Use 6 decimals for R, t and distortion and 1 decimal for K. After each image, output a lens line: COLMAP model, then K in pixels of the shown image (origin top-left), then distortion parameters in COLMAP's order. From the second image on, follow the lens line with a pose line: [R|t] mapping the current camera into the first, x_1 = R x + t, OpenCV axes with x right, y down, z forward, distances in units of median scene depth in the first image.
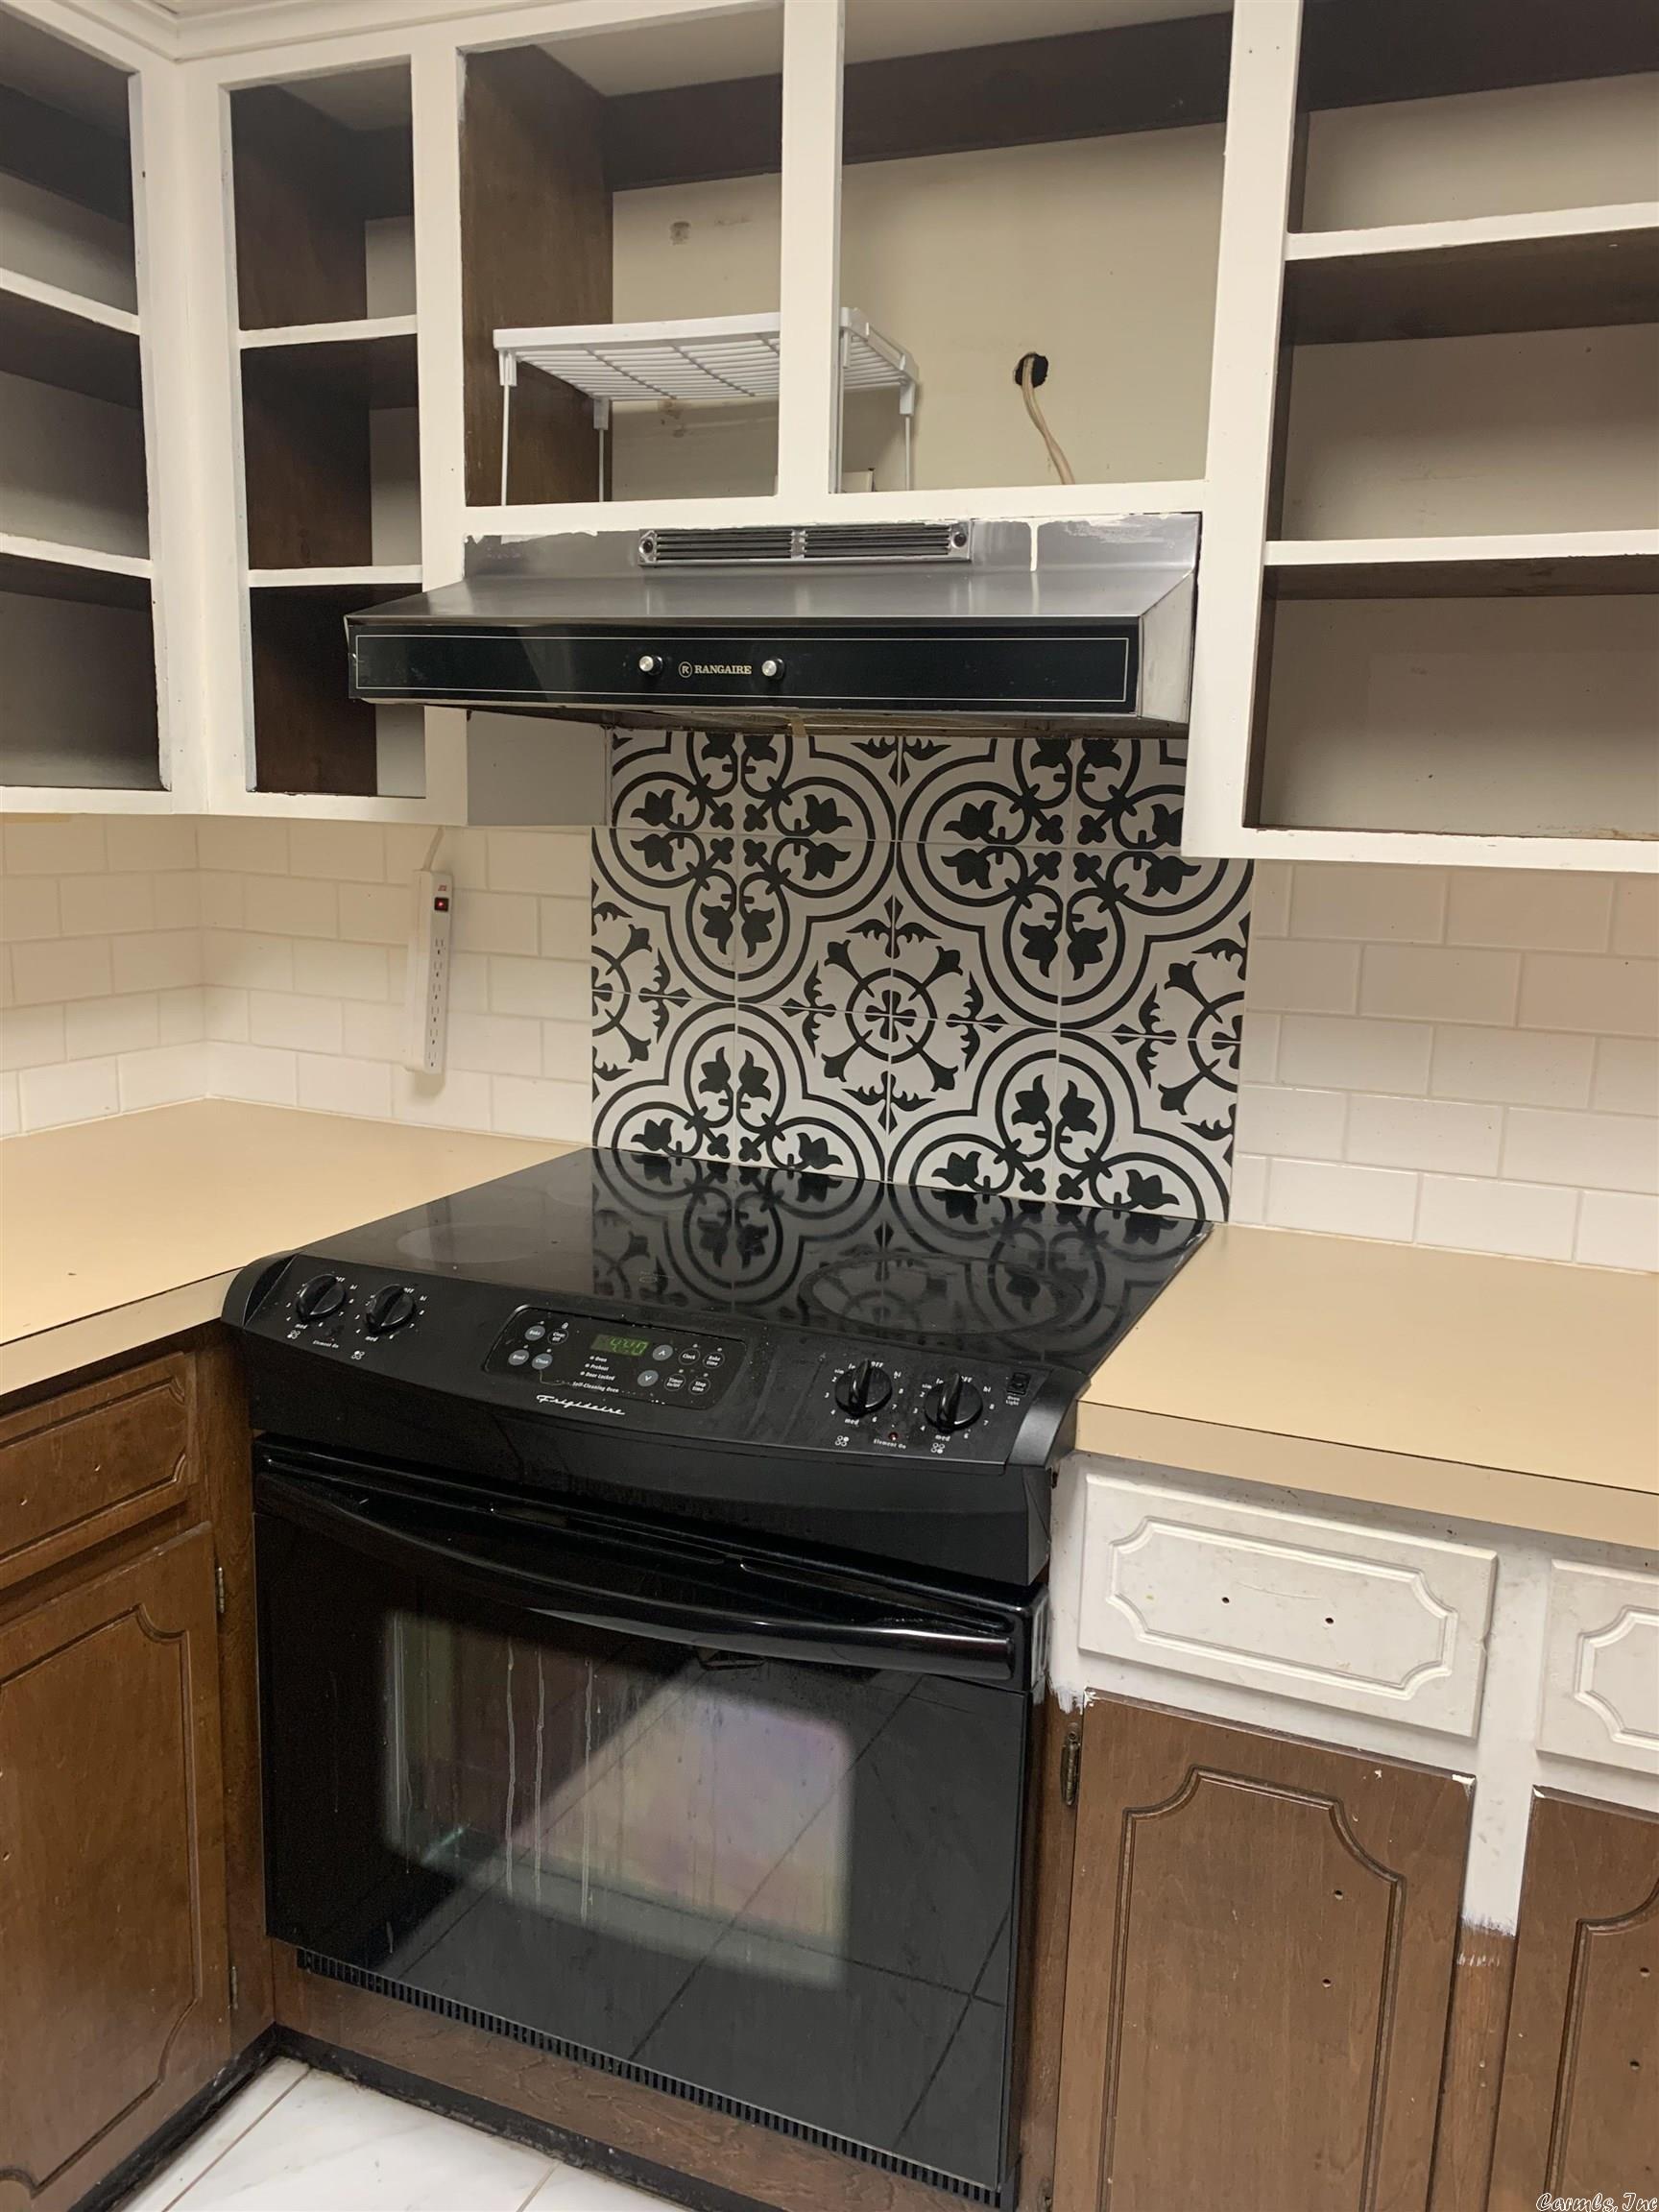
lens RADIAL K [[1719.9, 0, 840.8], [0, 1719.9, 1111.2], [0, 0, 1]] dist [0.031307, -0.033545]
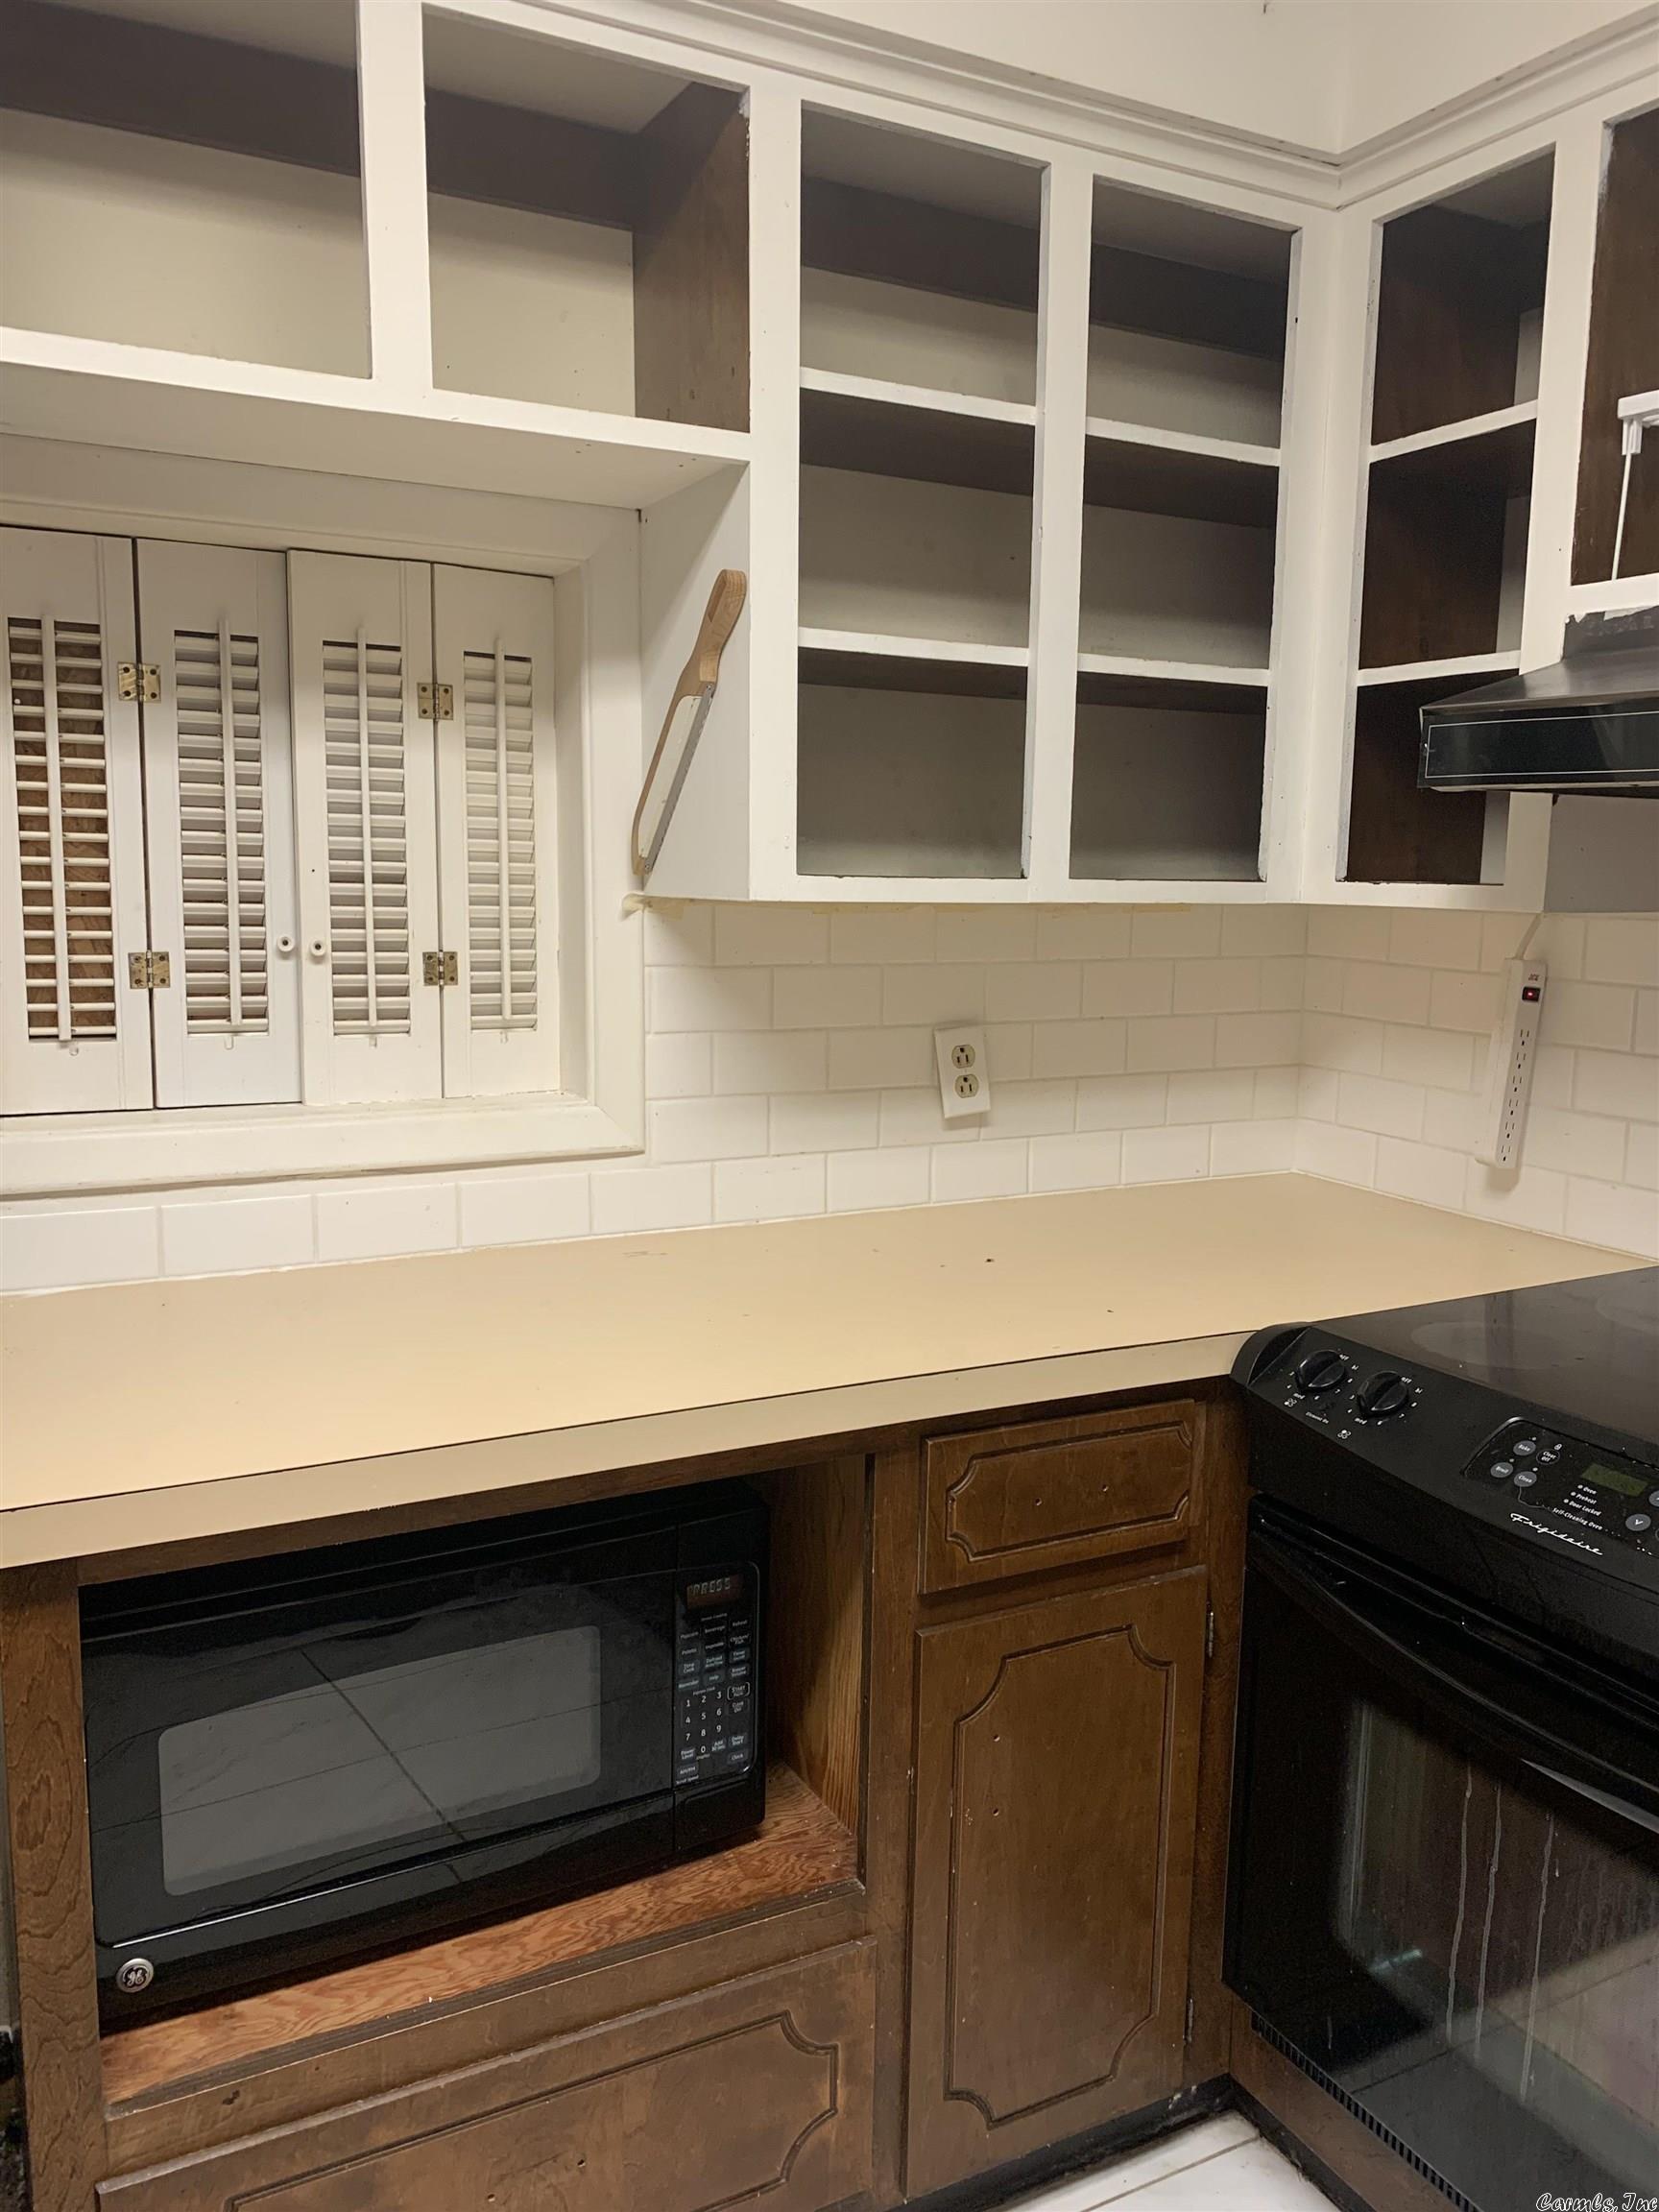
lens RADIAL K [[1718.9, 0, 829.5], [0, 1718.9, 1106.0], [0, 0, 1]] dist [0.030383, -0.029920]
pose [[0.767140, 0.073734, -0.637228, 0.108651], [-0.108149, 0.994019, -0.015179, -0.001204], [0.632298, 0.080560, 0.770526, 0.017808]]
